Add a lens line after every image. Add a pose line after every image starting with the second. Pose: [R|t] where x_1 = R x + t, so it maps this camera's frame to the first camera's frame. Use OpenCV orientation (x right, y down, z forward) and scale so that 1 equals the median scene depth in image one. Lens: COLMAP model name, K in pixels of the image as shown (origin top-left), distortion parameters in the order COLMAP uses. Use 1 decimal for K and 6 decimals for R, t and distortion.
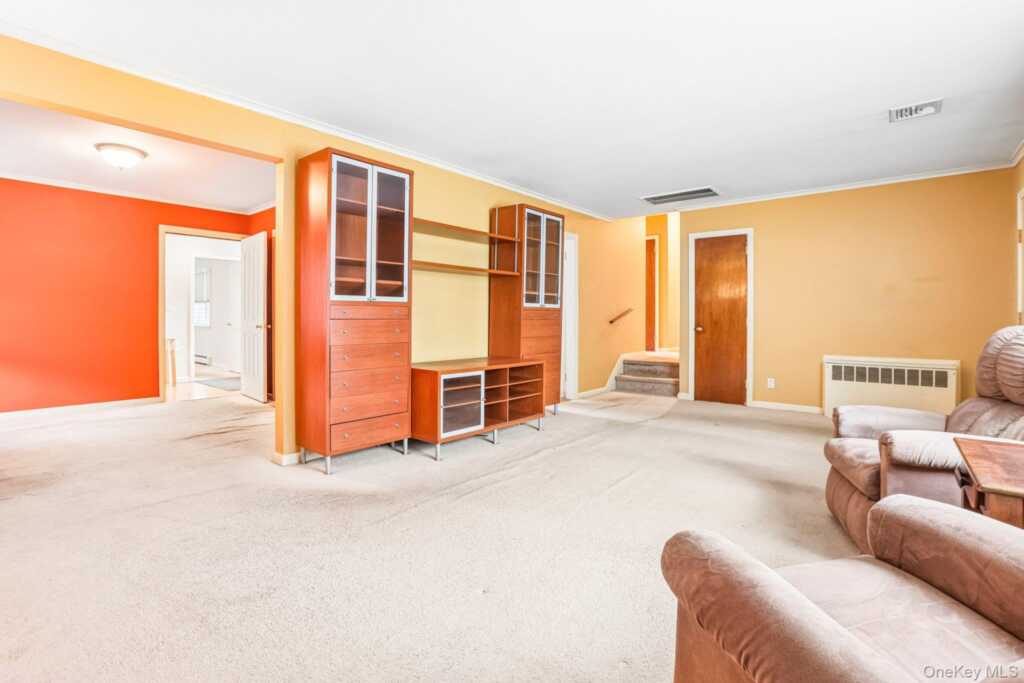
lens RADIAL K [[481.1, 0, 511.5], [0, 481.1, 322.9], [0, 0, 1]] dist [-0.045442, 0.000000]
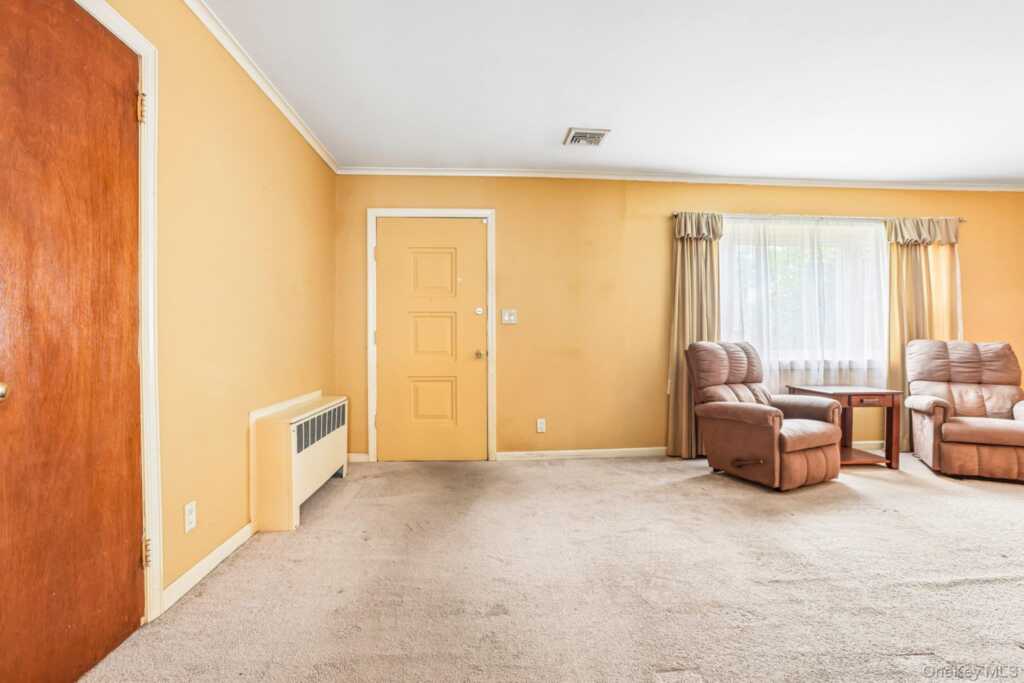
lens RADIAL K [[466.3, 0, 512.0], [0, 466.3, 341.5], [0, 0, 1]] dist [-0.016583, 0.000152]
pose [[-0.693315, -0.006733, 0.720603, 0.134435], [0.005137, 0.999885, 0.014286, -0.009060], [-0.720616, 0.013606, -0.693201, 1.116767]]
